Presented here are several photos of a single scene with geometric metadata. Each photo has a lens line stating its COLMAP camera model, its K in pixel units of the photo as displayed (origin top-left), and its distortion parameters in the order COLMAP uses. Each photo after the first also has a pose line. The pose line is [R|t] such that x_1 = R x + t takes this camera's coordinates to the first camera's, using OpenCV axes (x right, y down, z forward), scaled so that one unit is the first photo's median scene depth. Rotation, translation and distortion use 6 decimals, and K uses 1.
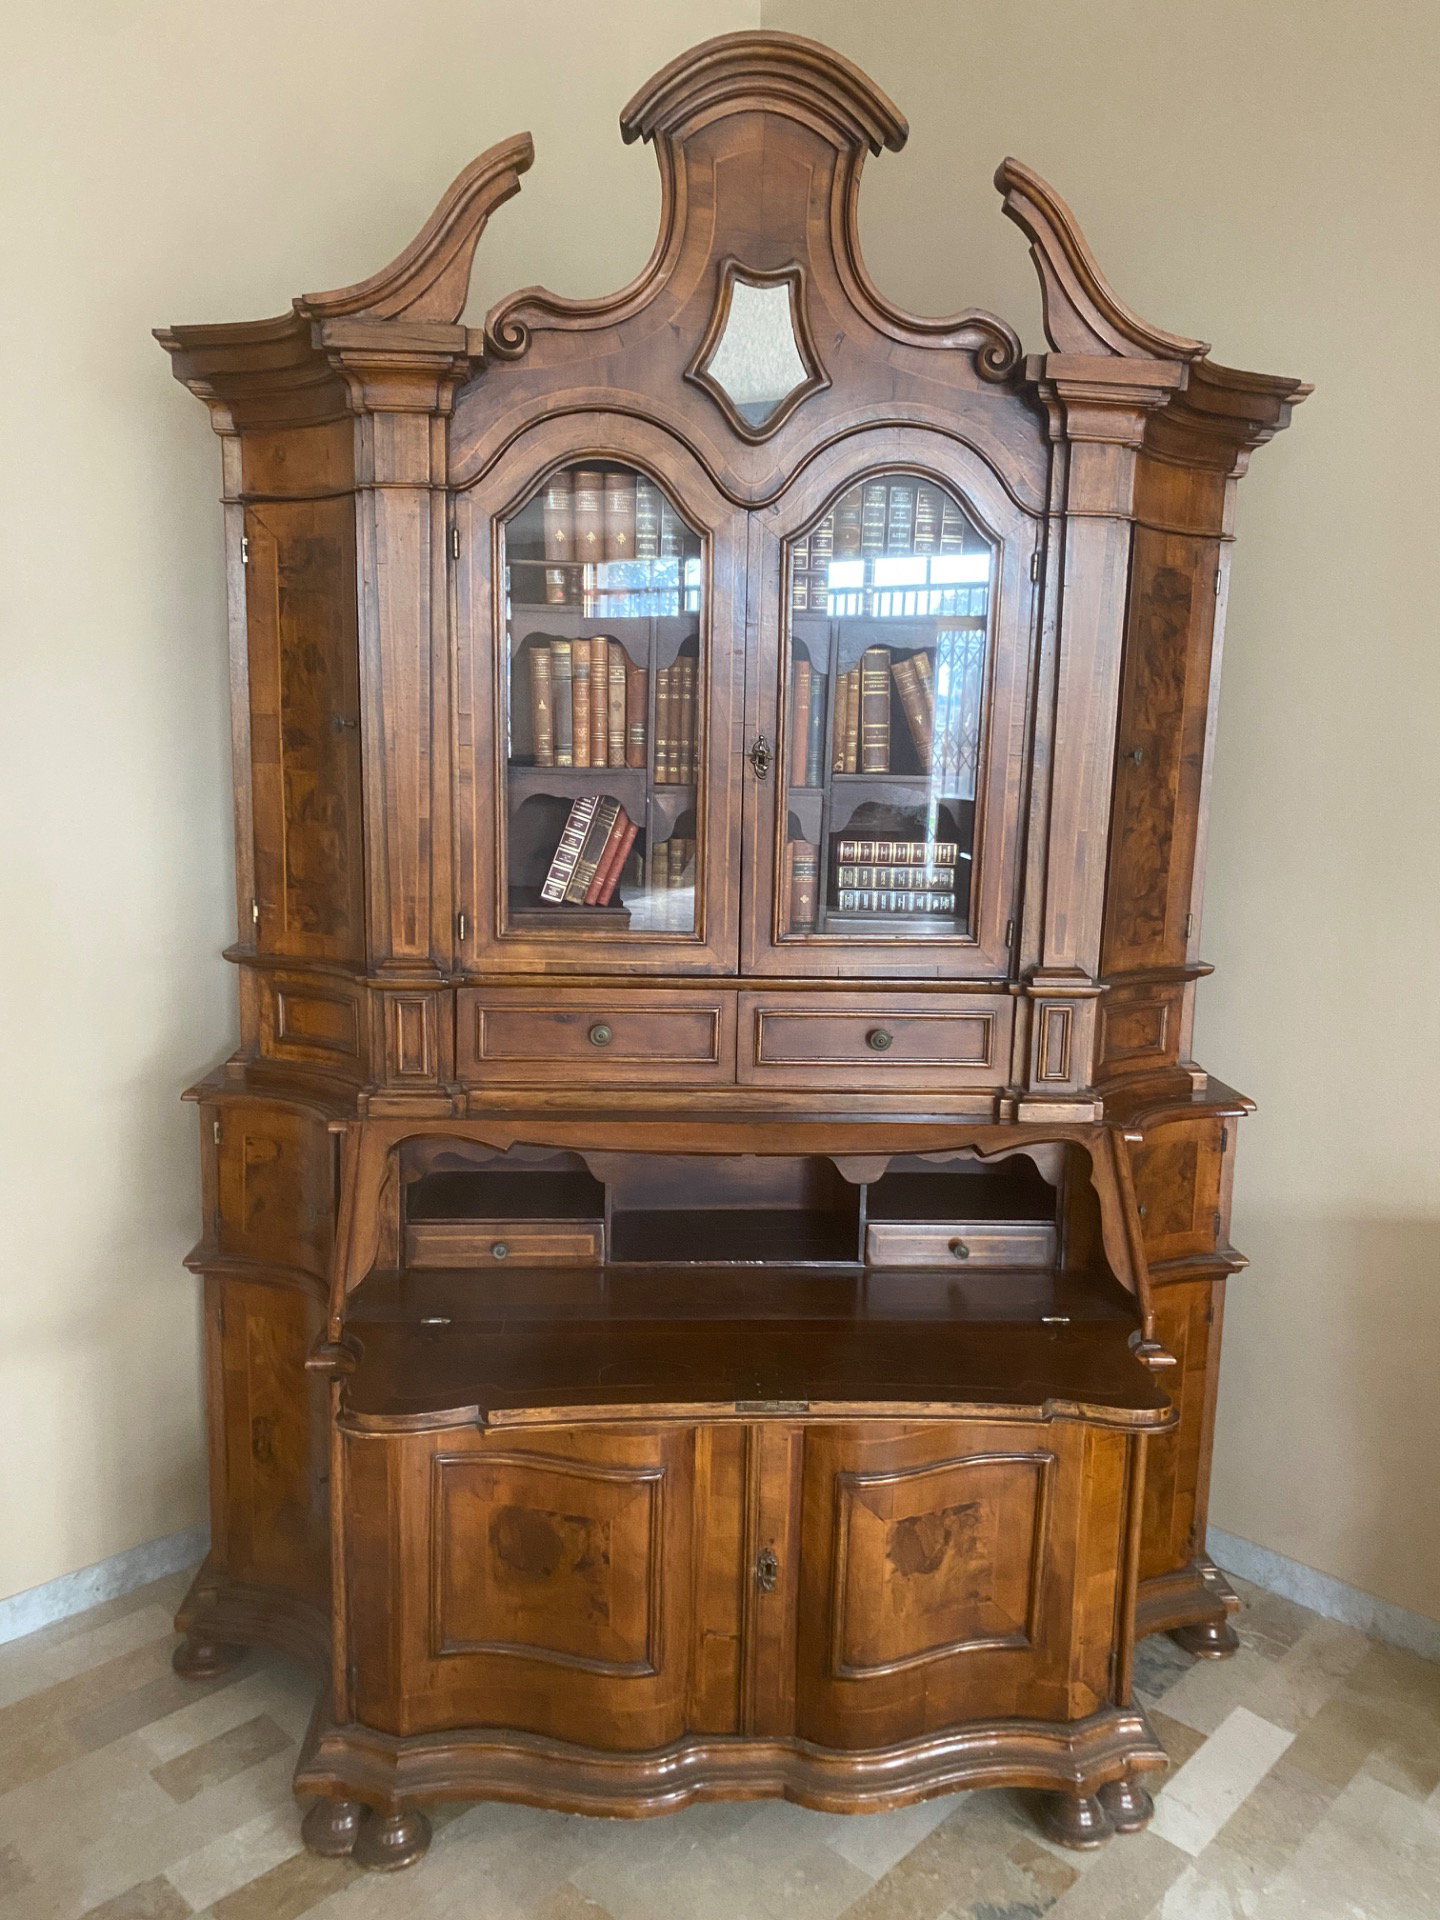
lens RADIAL K [[1454.9, 0, 719.6], [0, 1454.9, 949.6], [0, 0, 1]] dist [0.024847, -0.025599]
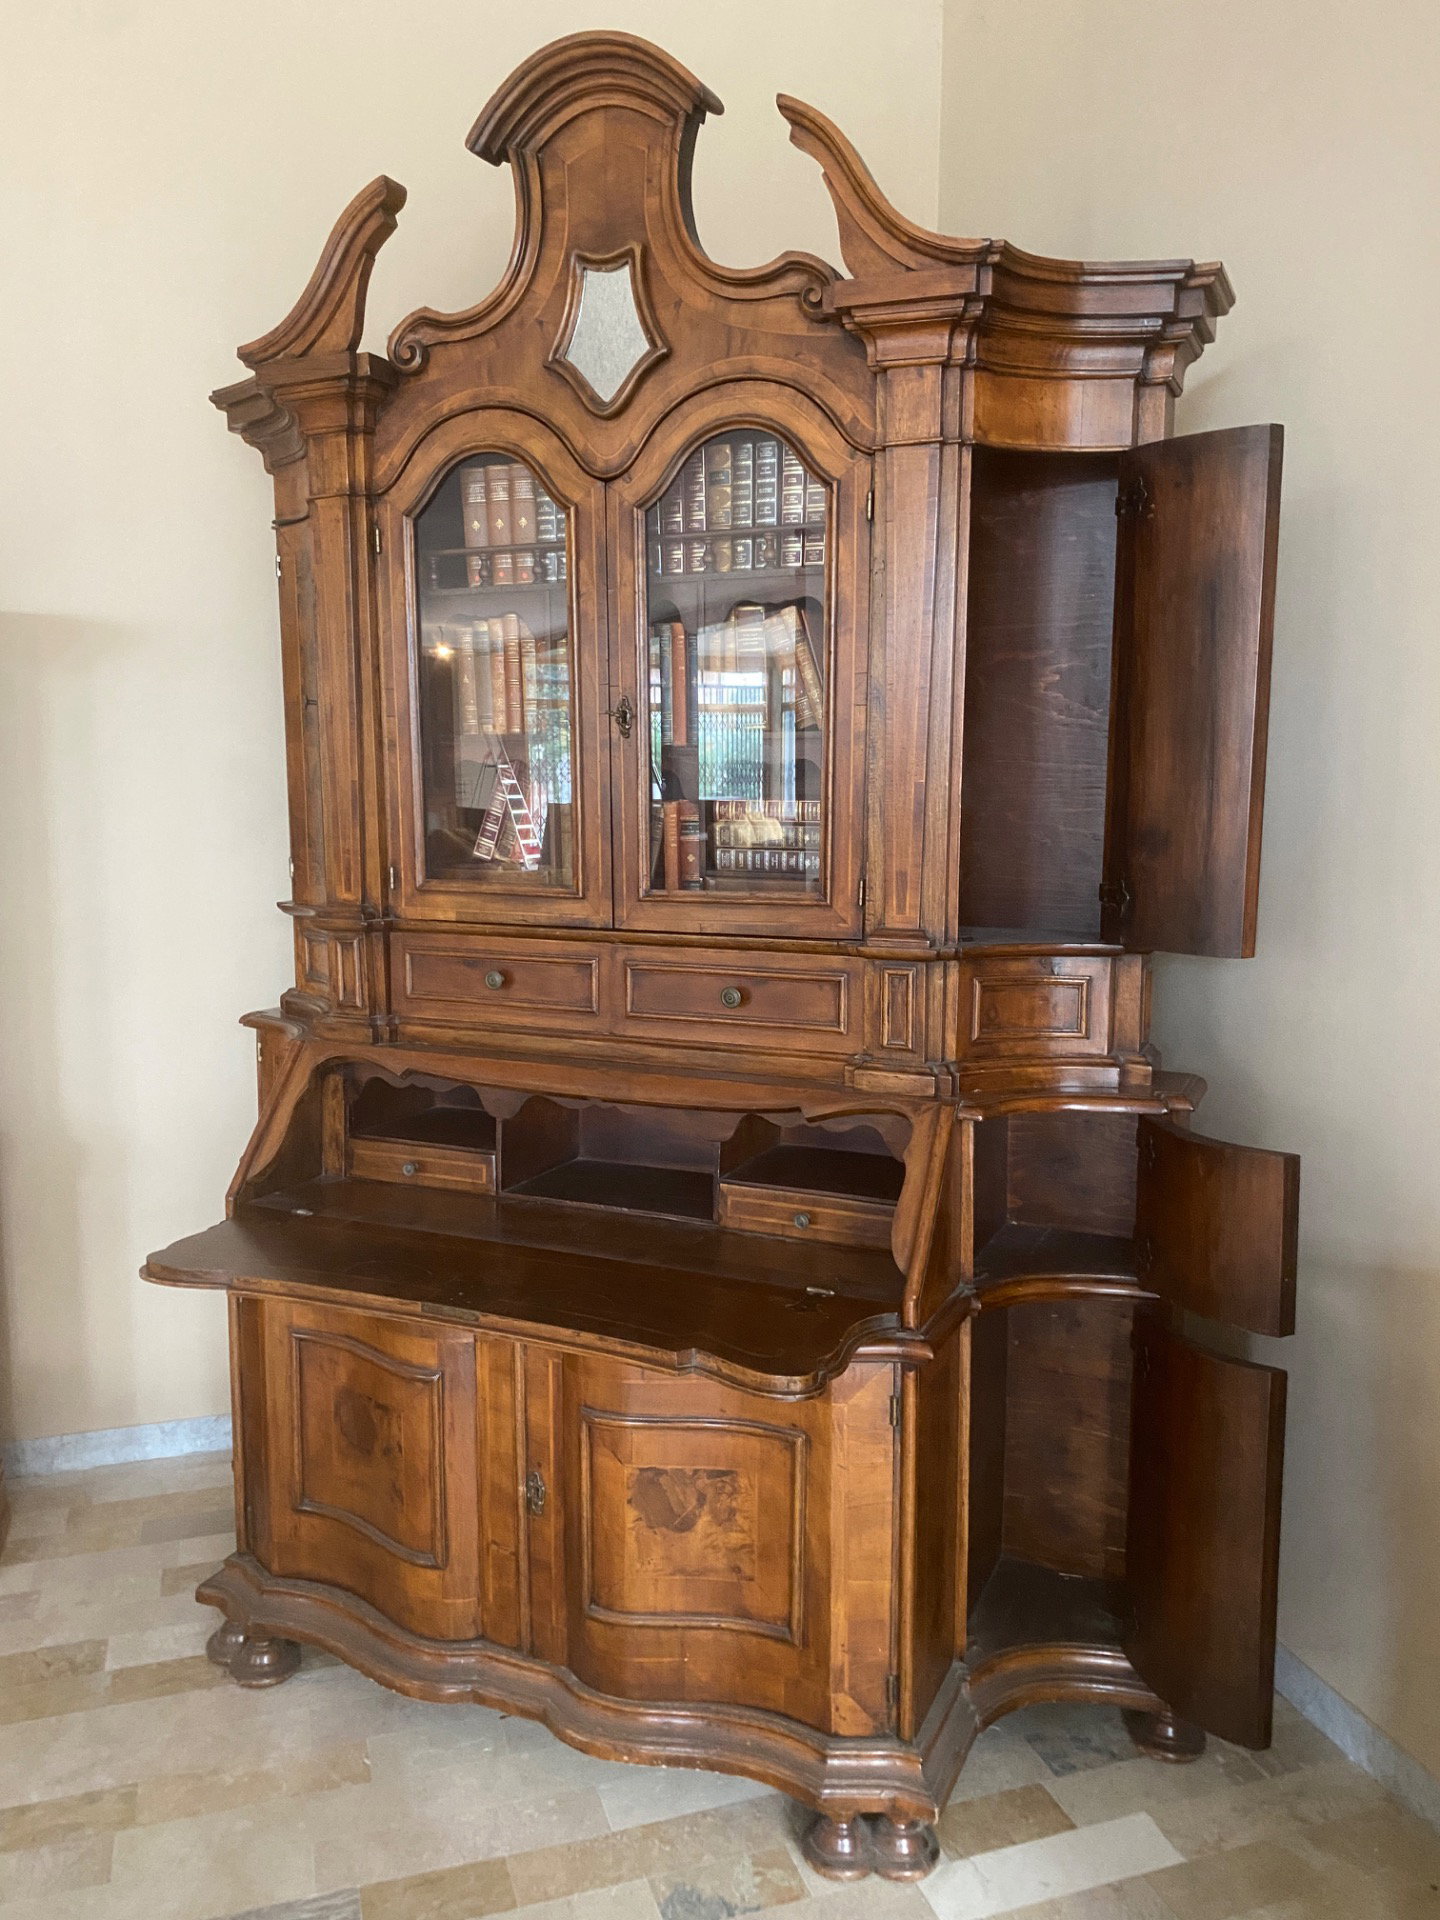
lens RADIAL K [[1454.9, 0, 719.6], [0, 1454.9, 949.6], [0, 0, 1]] dist [0.024847, -0.025599]
pose [[0.881296, 0.030329, -0.471591, 0.592933], [-0.049257, 0.998398, -0.027843, 0.060186], [0.469991, 0.047767, 0.881378, 0.125645]]
